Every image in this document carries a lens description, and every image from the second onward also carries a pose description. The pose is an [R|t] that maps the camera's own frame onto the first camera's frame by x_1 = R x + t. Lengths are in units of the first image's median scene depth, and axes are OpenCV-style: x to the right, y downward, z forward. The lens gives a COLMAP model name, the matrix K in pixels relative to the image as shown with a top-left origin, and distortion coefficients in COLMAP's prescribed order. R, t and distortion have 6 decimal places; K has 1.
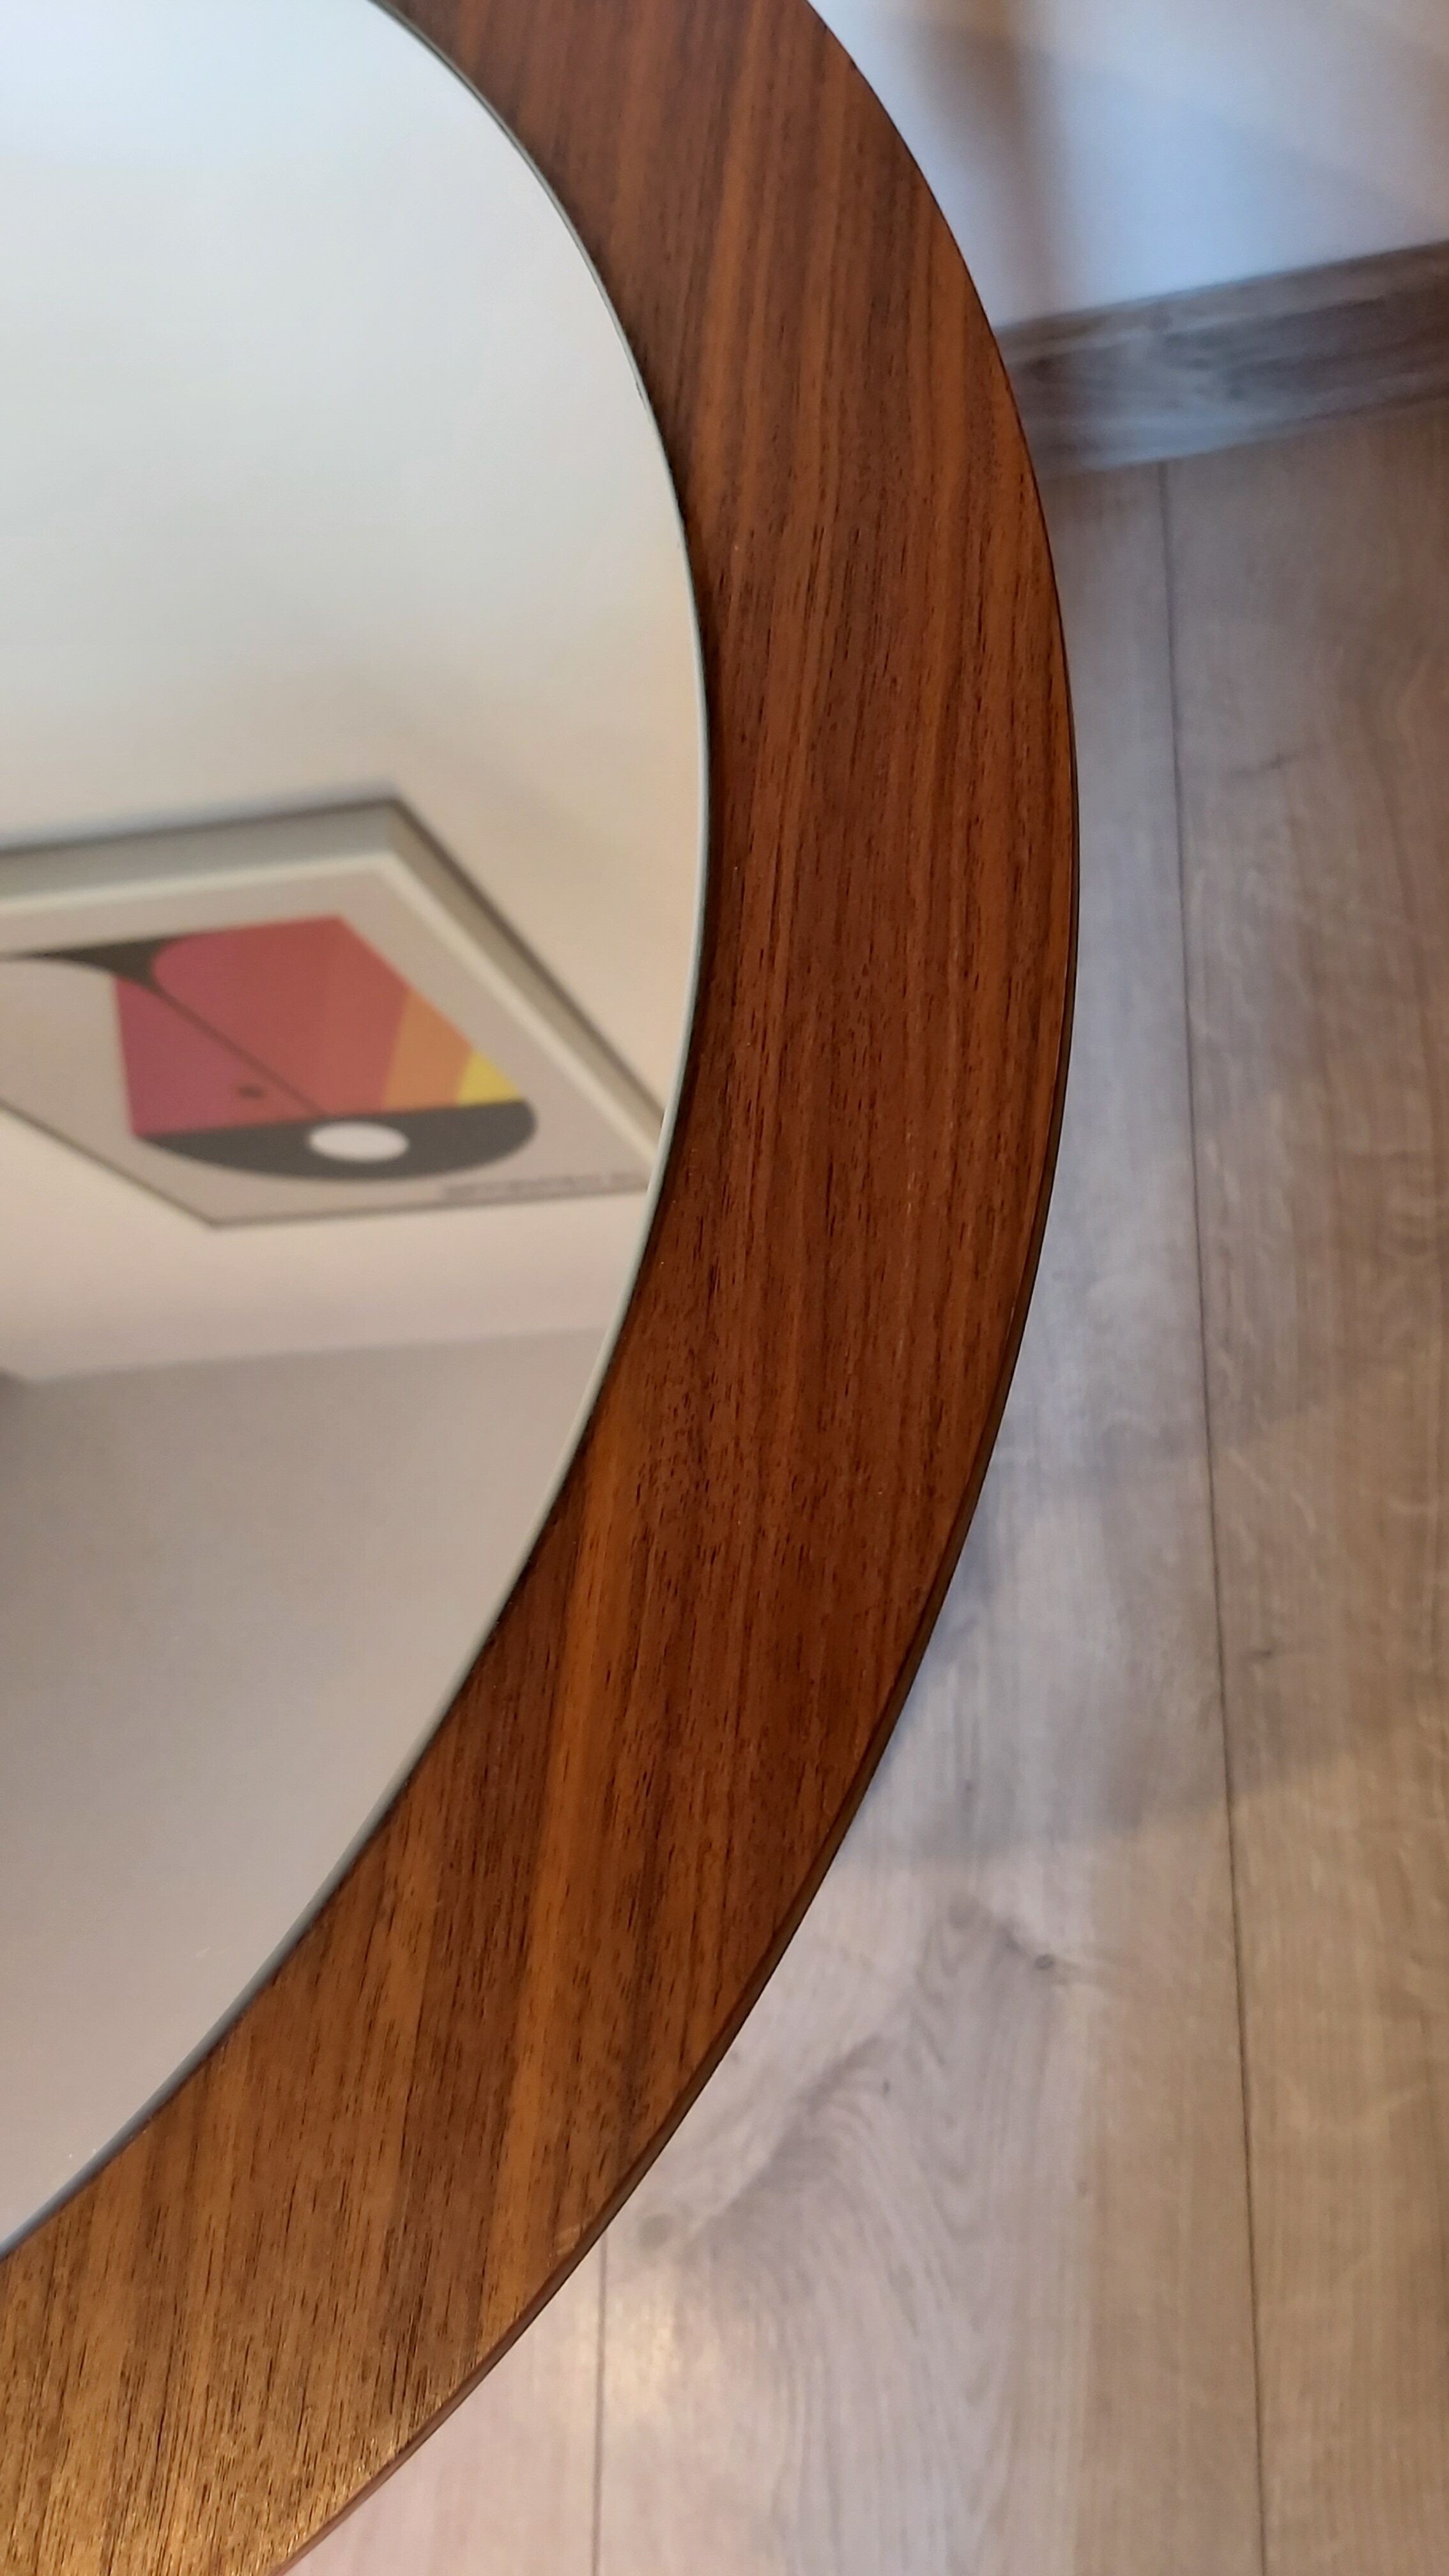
lens RADIAL K [[1971.3, 0, 724.5], [0, 1971.3, 1288.0], [0, 0, 1]] dist [0.034509, -0.076321]
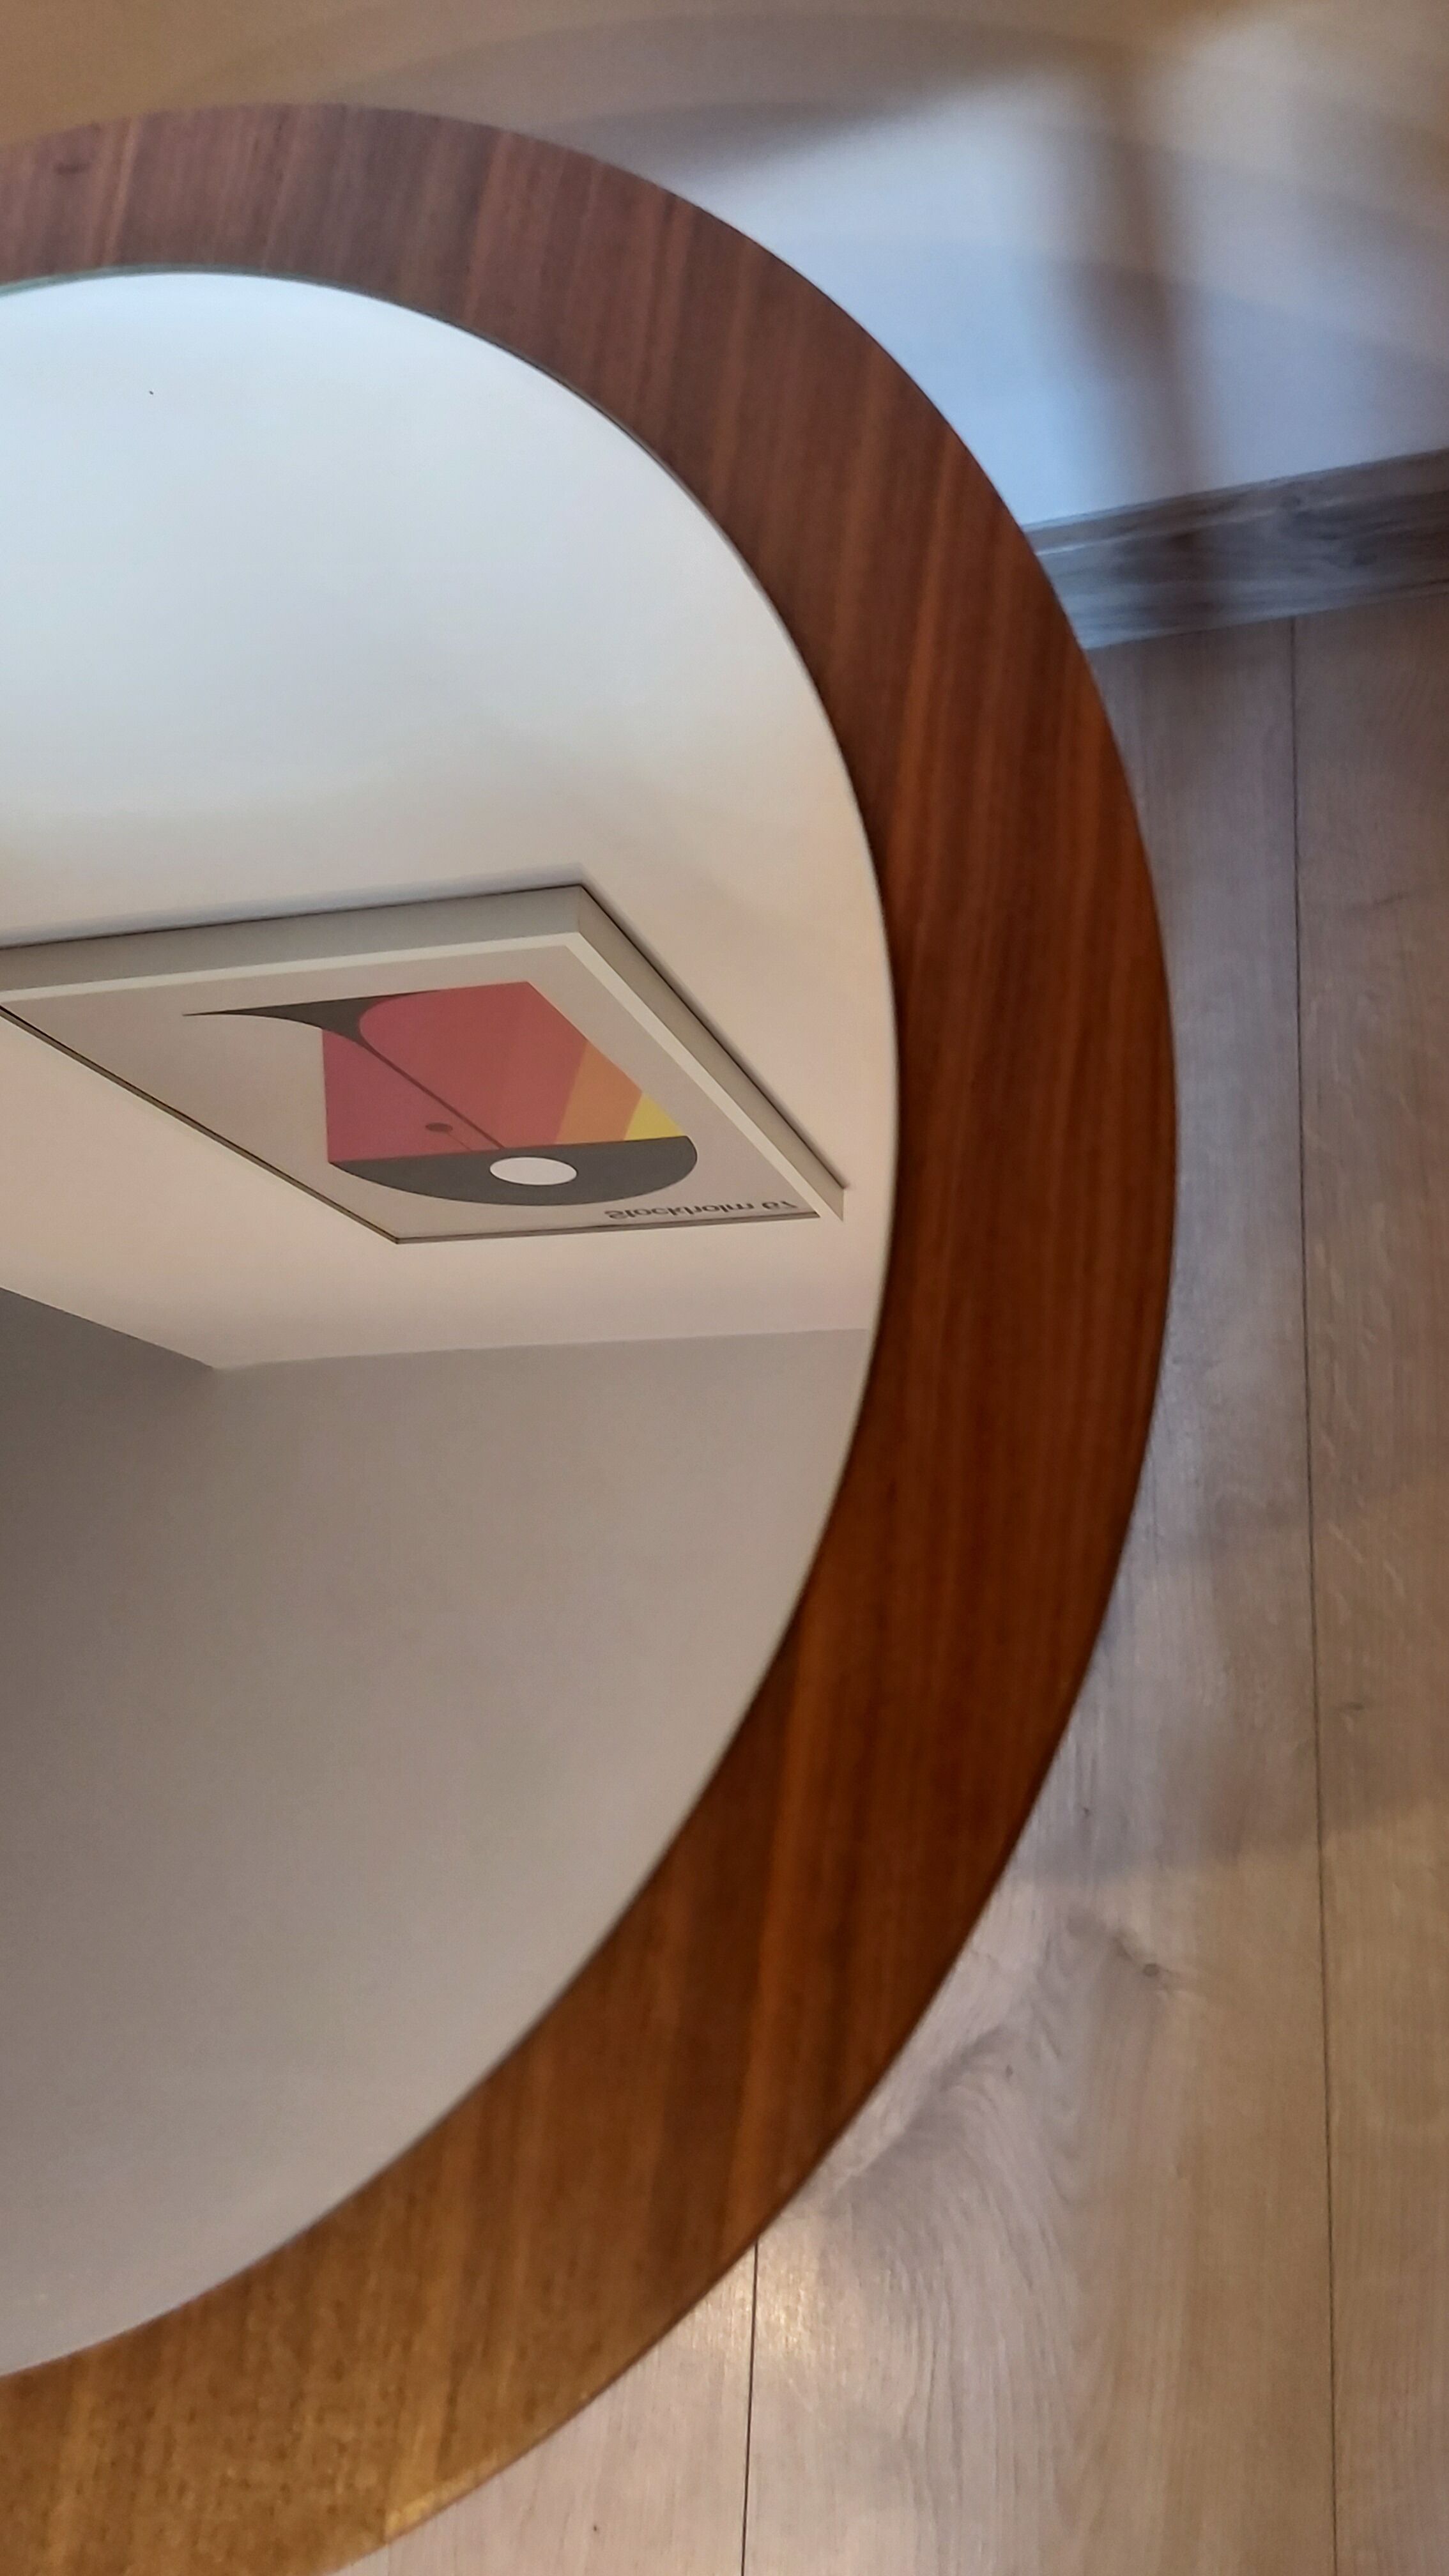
lens RADIAL K [[1955.0, 0, 724.5], [0, 1955.0, 1288.0], [0, 0, 1]] dist [0.019060, -0.006942]
pose [[0.997356, 0.020257, -0.069794, -0.012771], [-0.019298, 0.999710, 0.014389, -0.064337], [0.070065, -0.013004, 0.997458, -0.141342]]
